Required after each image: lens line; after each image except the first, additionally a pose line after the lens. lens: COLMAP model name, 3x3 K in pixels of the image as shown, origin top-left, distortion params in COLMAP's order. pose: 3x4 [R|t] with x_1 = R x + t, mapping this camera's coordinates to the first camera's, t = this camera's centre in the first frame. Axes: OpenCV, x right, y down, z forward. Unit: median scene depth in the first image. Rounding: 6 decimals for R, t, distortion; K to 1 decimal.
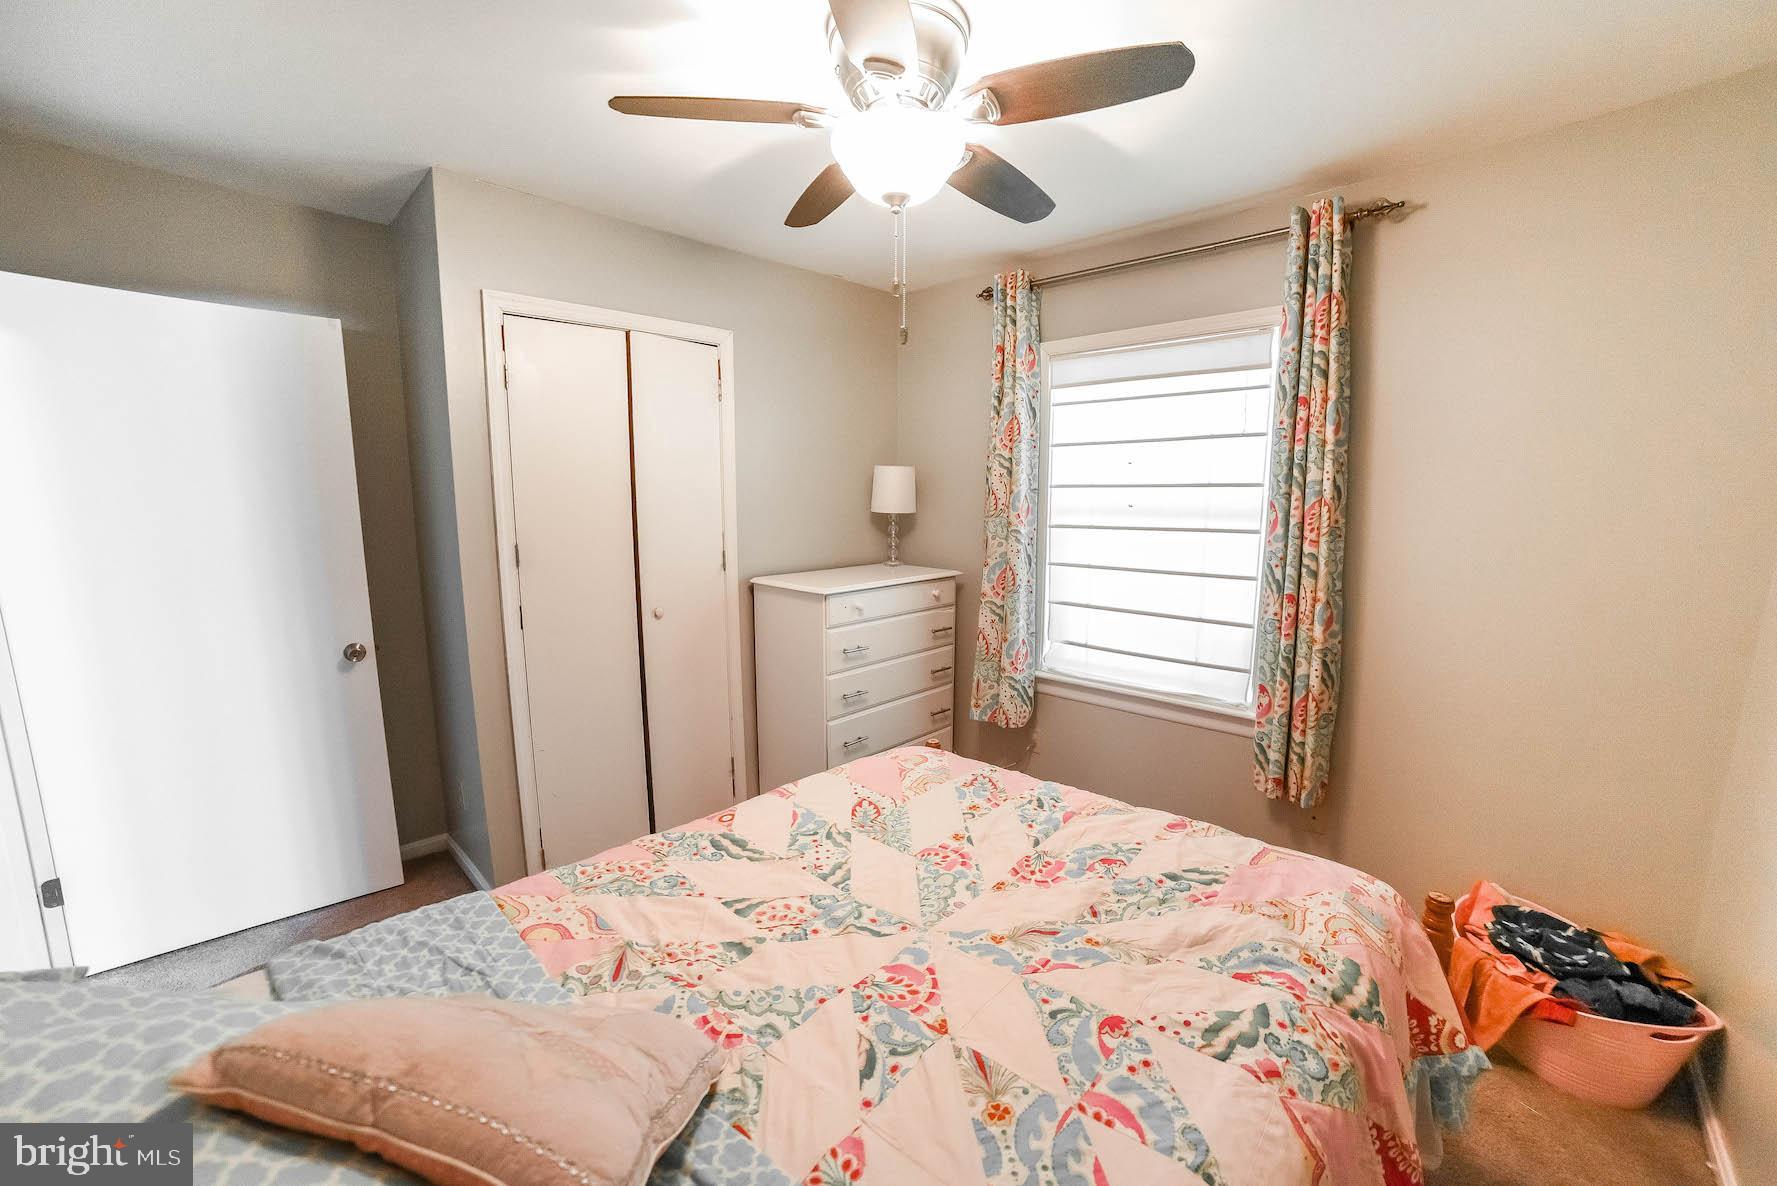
lens RADIAL K [[723.2, 0, 895.0], [0, 723.2, 607.9], [0, 0, 1]] dist [-0.092123, 0.039715]
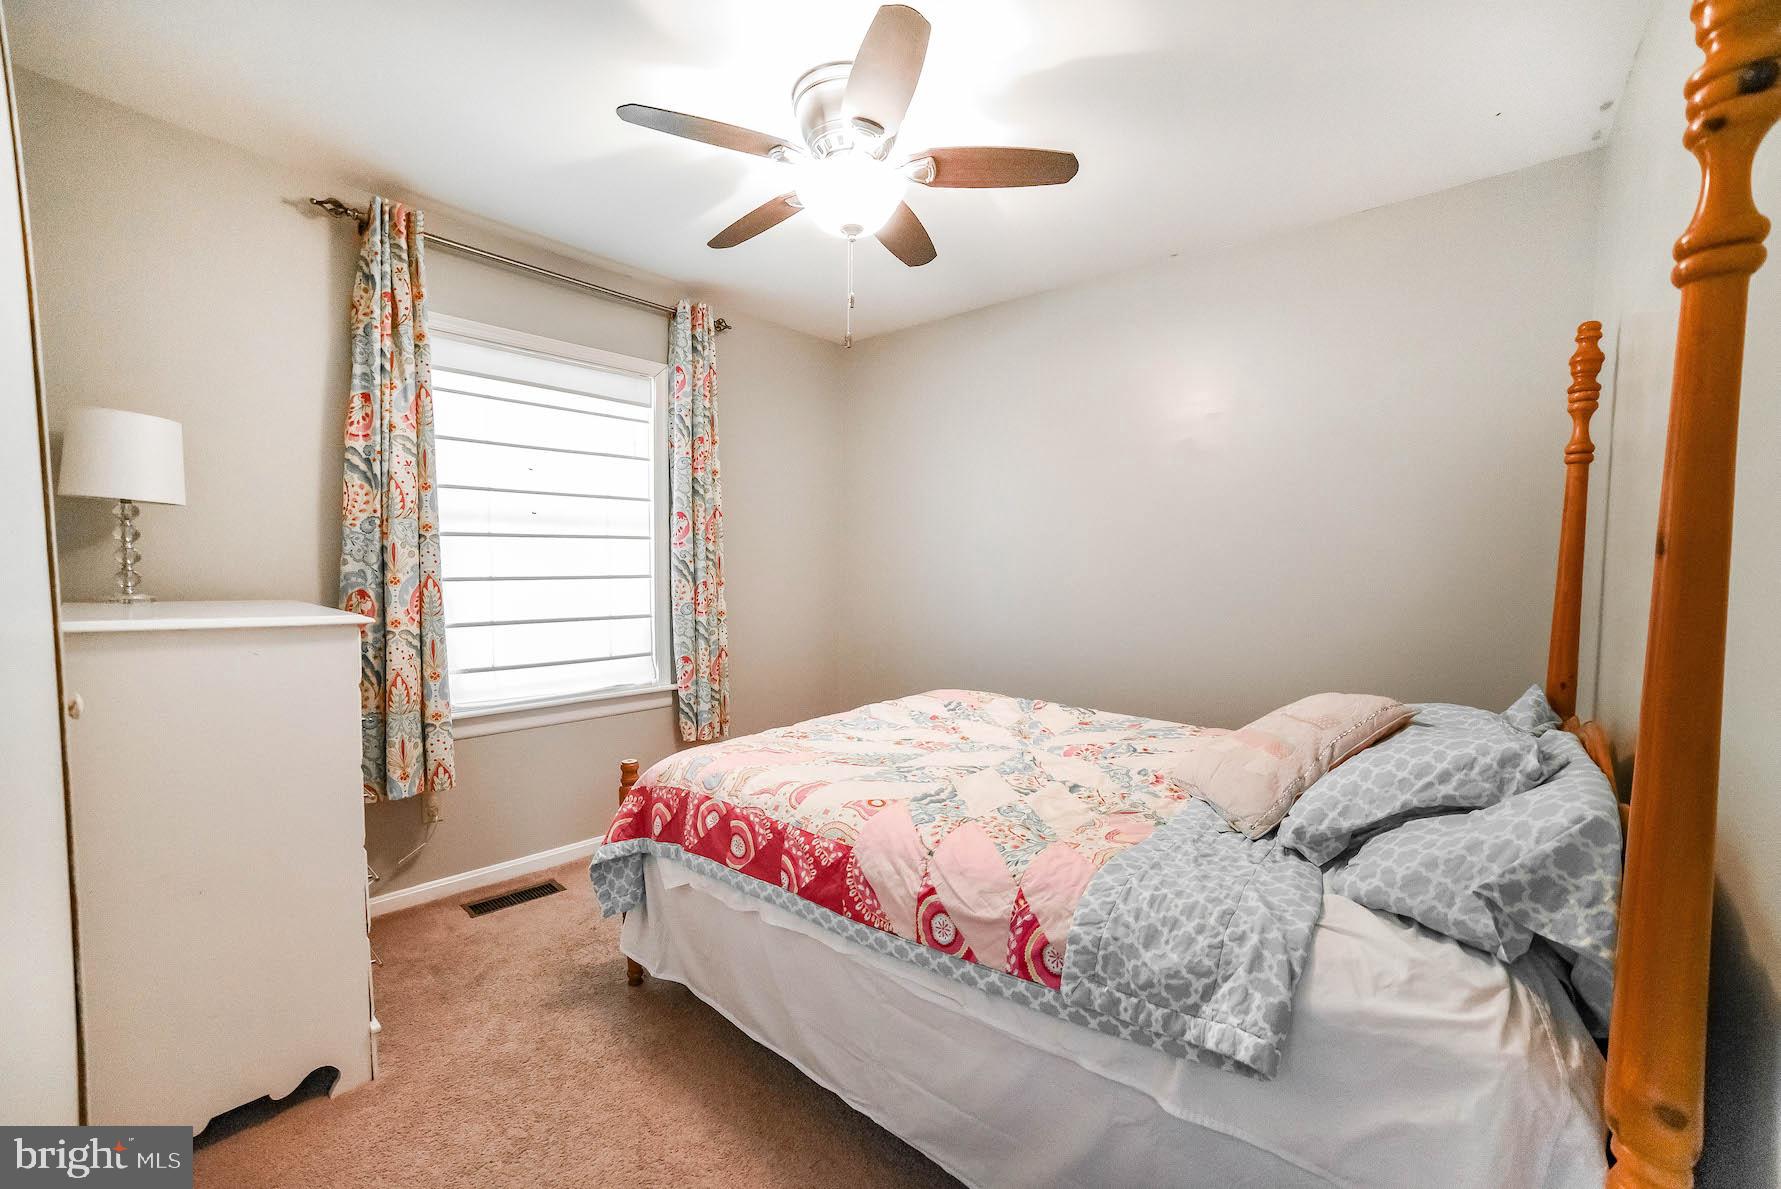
lens RADIAL K [[724.8, 0, 897.0], [0, 724.8, 609.4], [0, 0, 1]] dist [-0.092123, 0.039715]
pose [[-0.067210, -0.057898, 0.996058, -1.213350], [0.149691, 0.986430, 0.067439, -0.006852], [-0.986446, 0.153633, -0.057631, 1.056919]]
